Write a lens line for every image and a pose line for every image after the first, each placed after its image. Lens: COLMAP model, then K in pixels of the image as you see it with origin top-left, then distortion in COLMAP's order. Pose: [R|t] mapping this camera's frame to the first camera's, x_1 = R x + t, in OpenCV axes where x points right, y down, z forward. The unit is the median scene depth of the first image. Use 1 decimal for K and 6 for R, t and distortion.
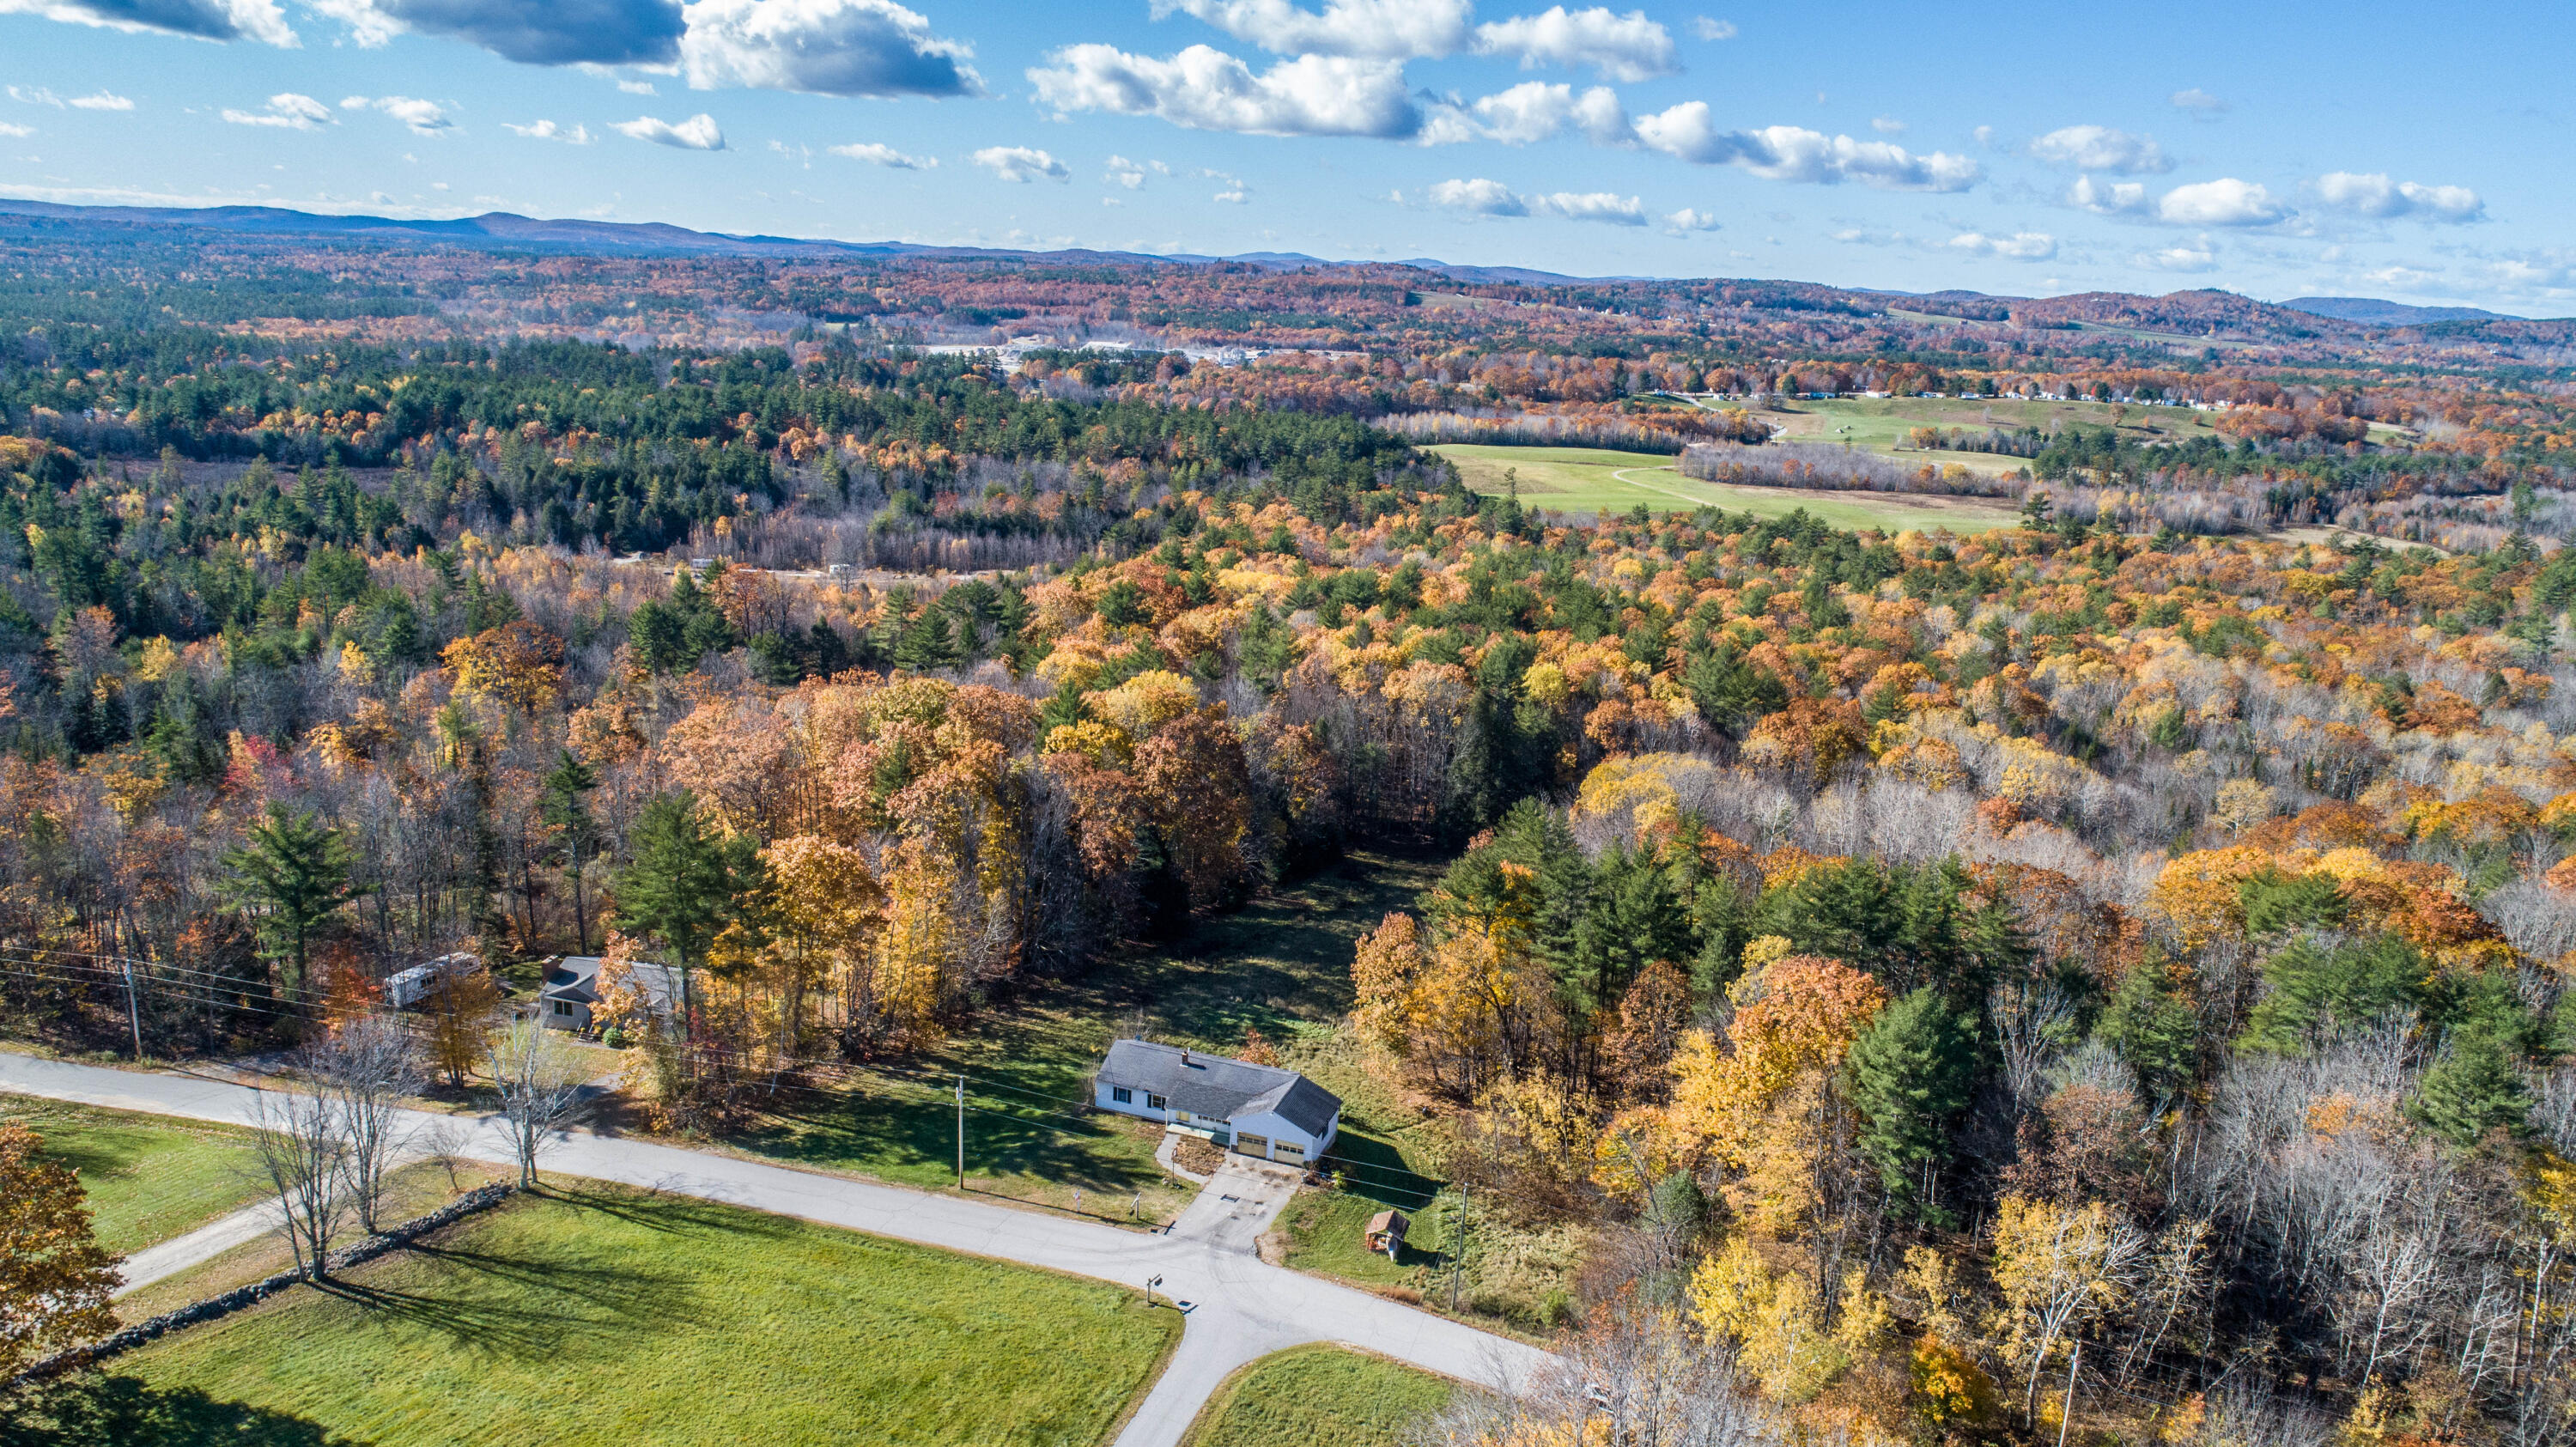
lens RADIAL K [[1727.3, 0, 1296.9], [0, 1727.3, 719.7], [0, 0, 1]] dist [-0.014473, 0.005834]
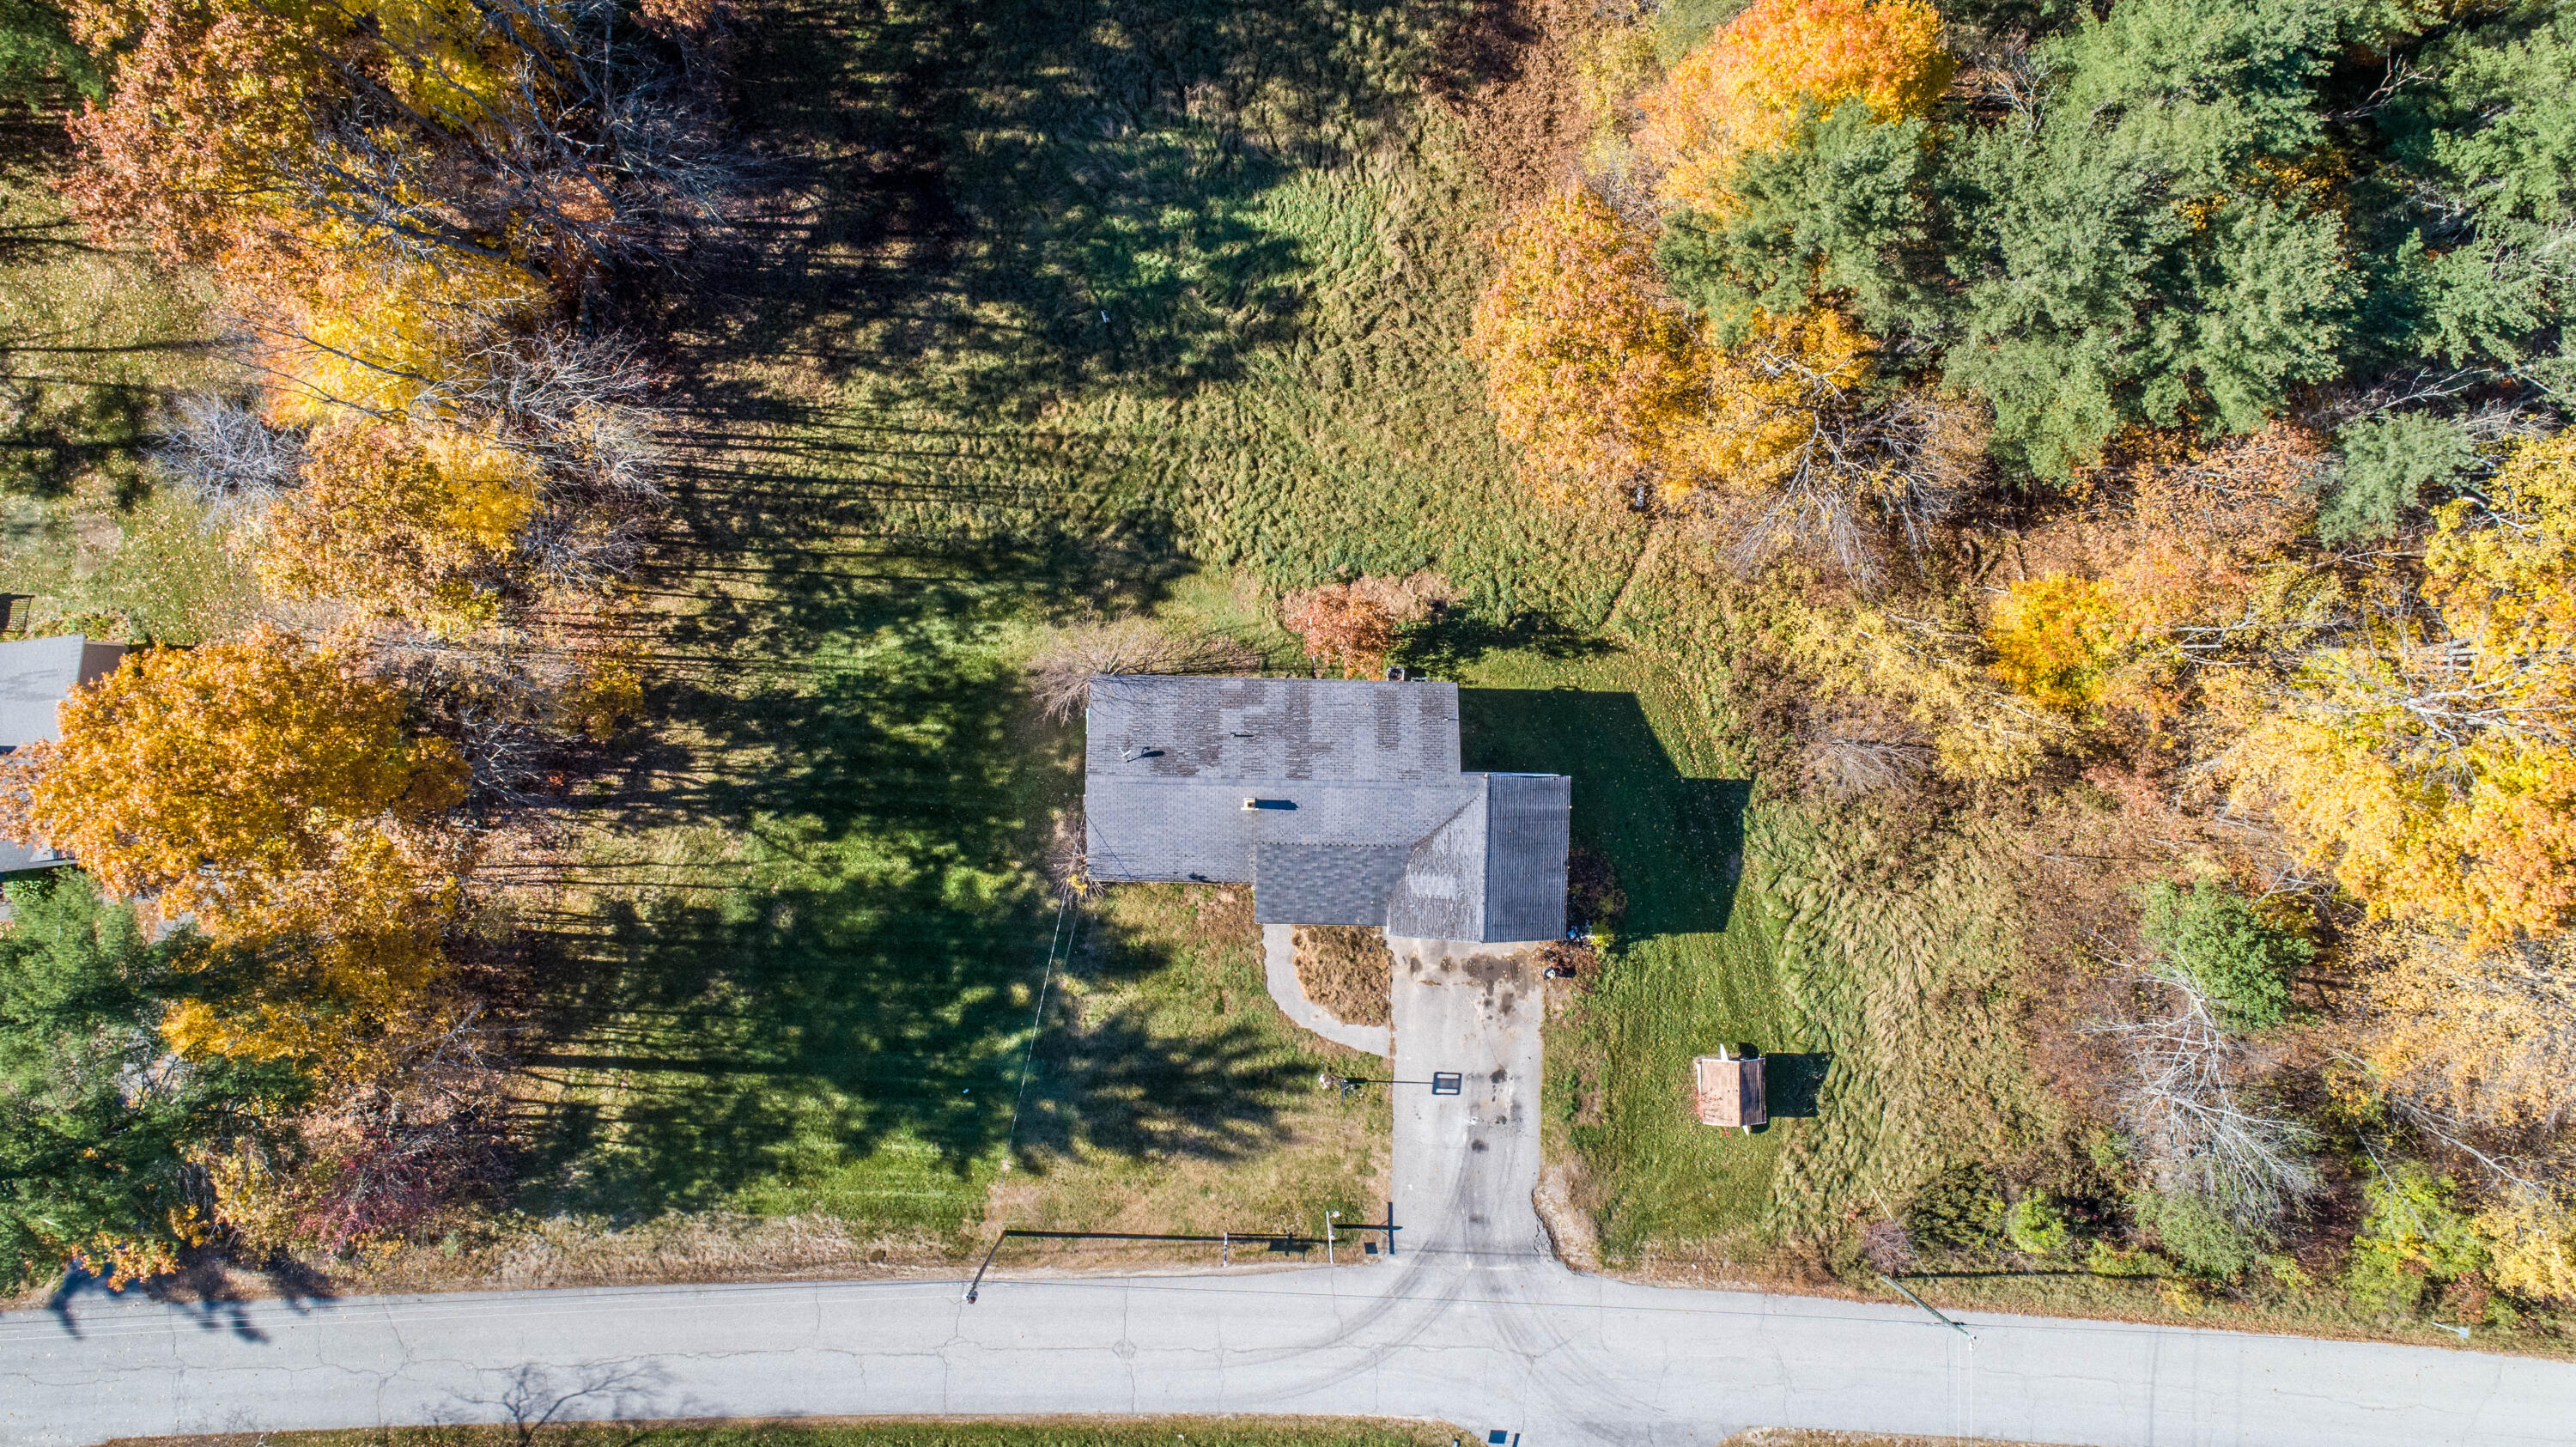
lens RADIAL K [[1721.7, 0, 1294.4], [0, 1721.7, 729.0], [0, 0, 1]] dist [-0.012455, 0.002380]
pose [[0.953549, -0.299593, -0.031423, -0.008335], [0.099530, 0.214885, 0.971554, -0.075693], [-0.284319, -0.929553, 0.234722, 0.243045]]
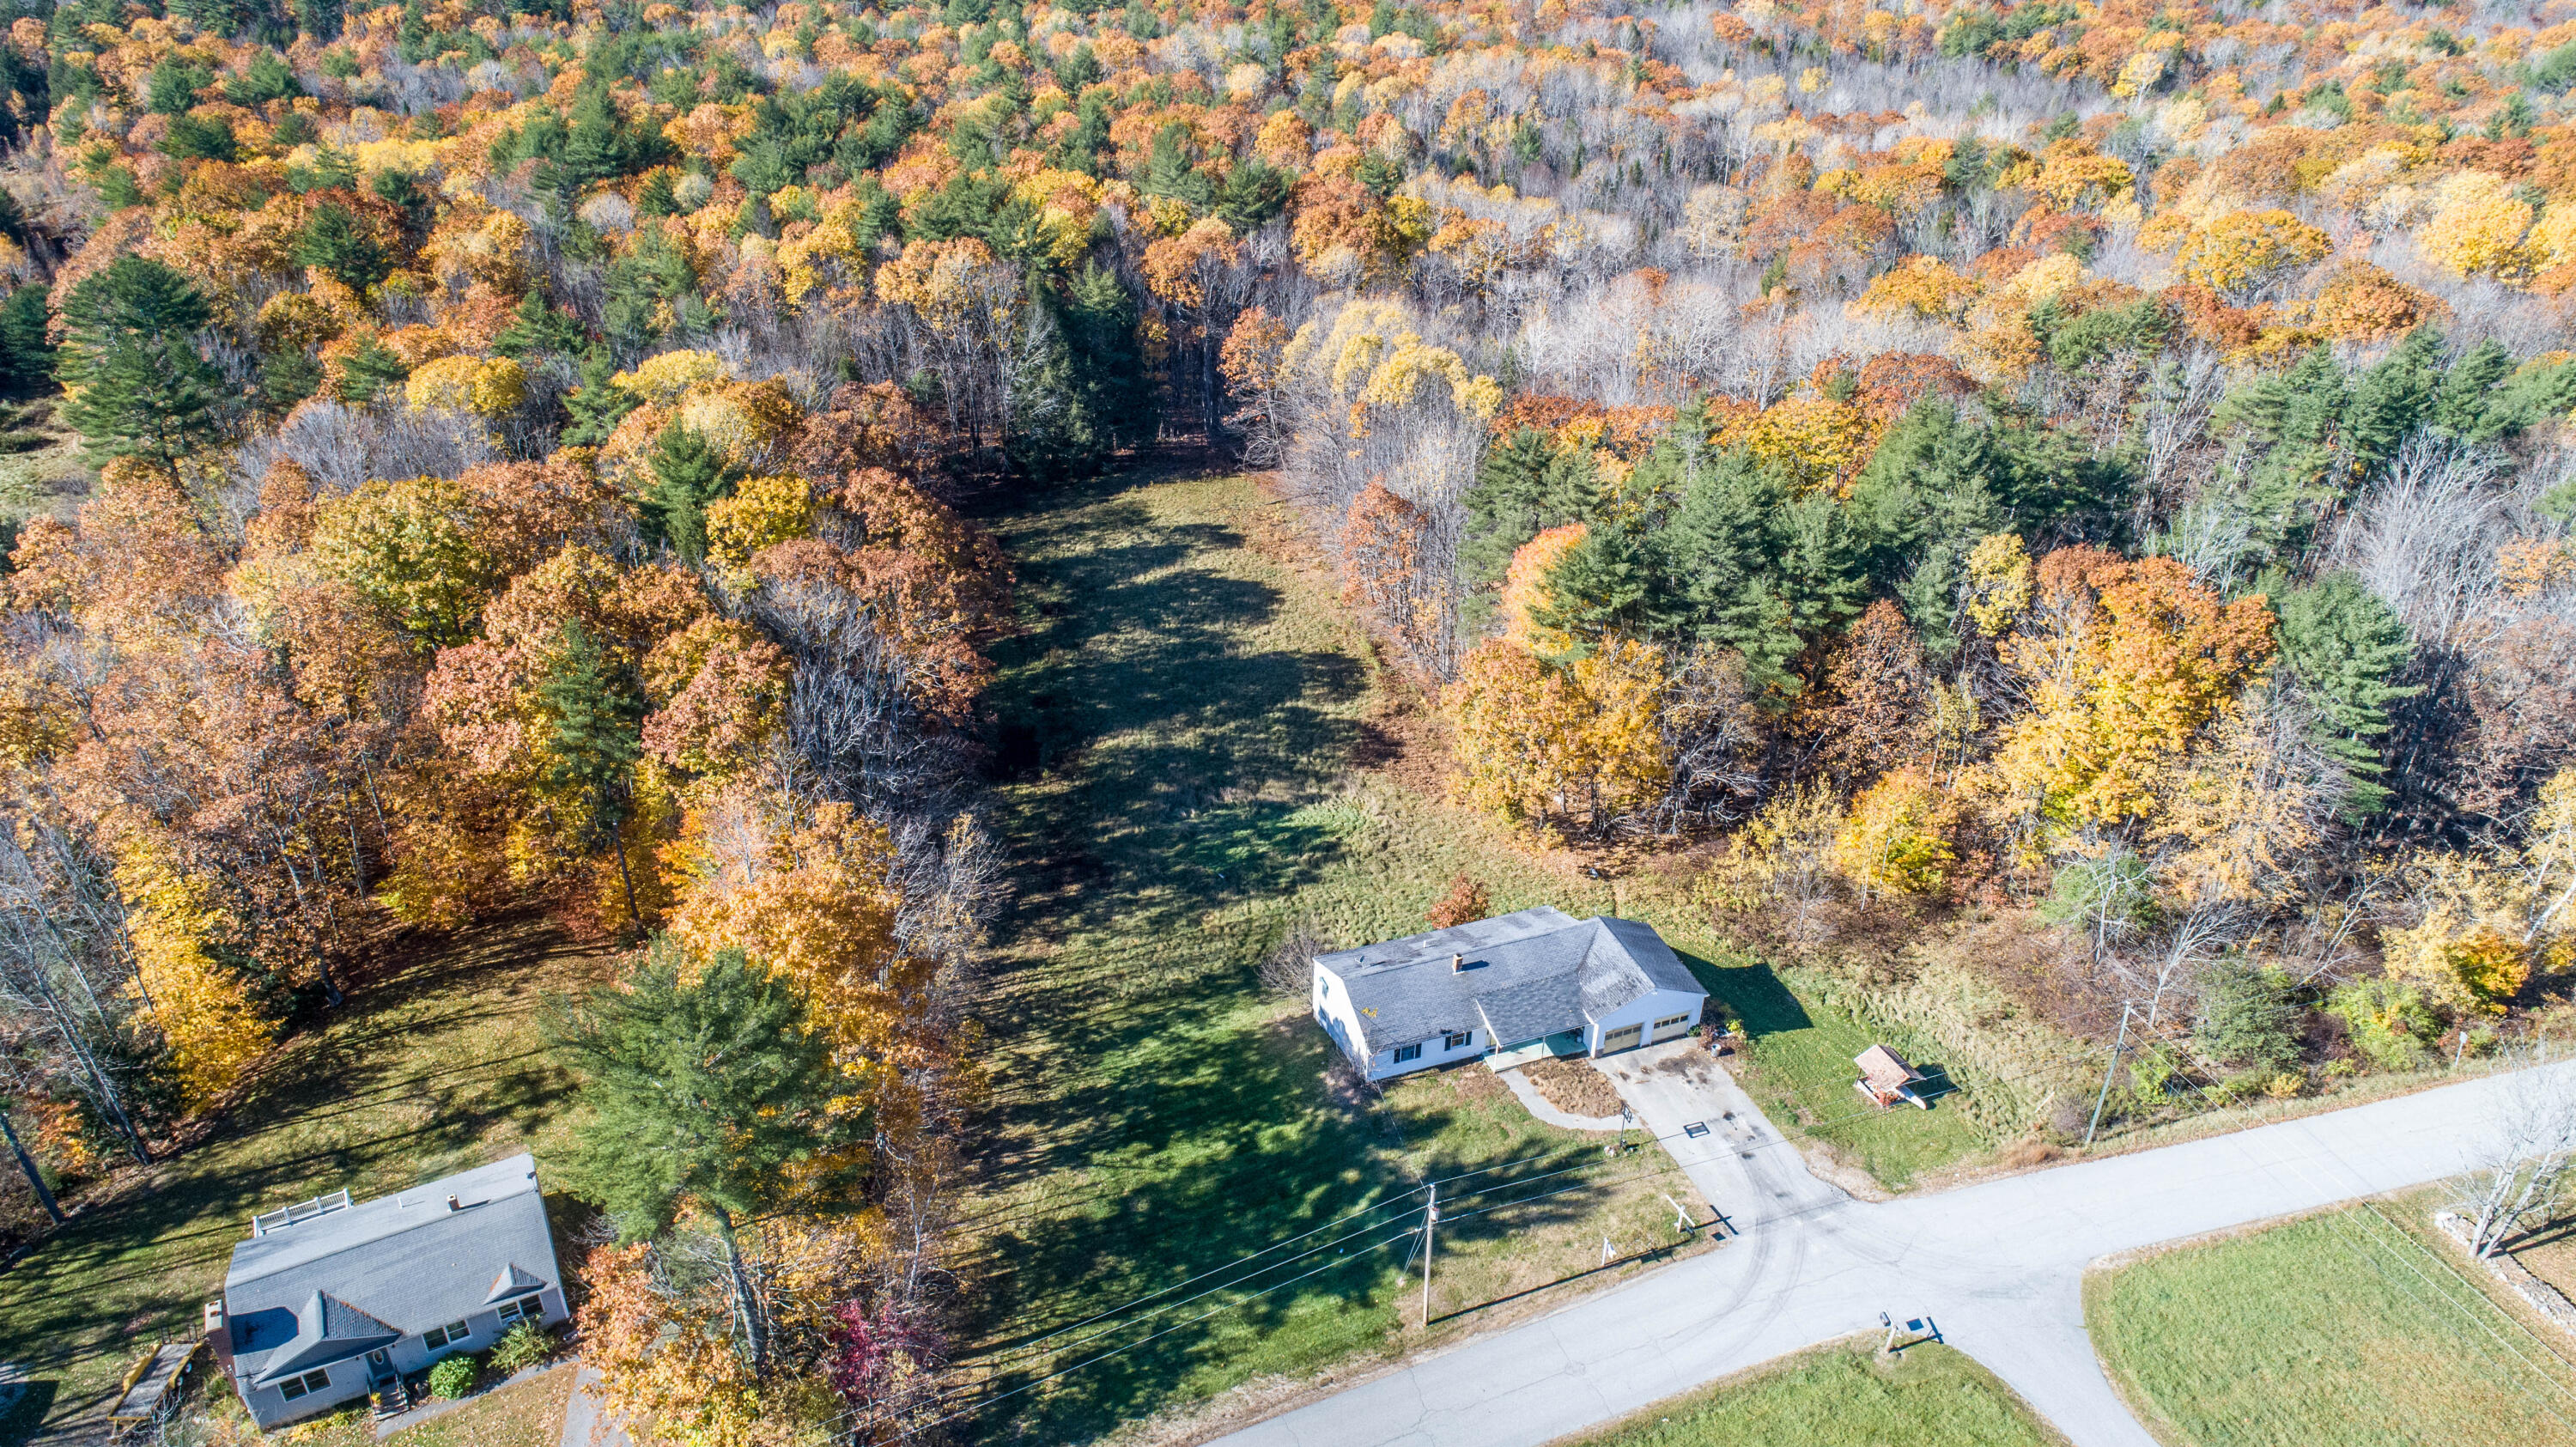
lens RADIAL K [[1721.7, 0, 1294.4], [0, 1721.7, 729.0], [0, 0, 1]] dist [-0.012455, 0.002380]
pose [[0.774787, -0.360917, 0.519080, -0.116665], [0.175267, 0.911477, 0.372145, -0.040636], [-0.607442, -0.197356, 0.769457, 0.144518]]
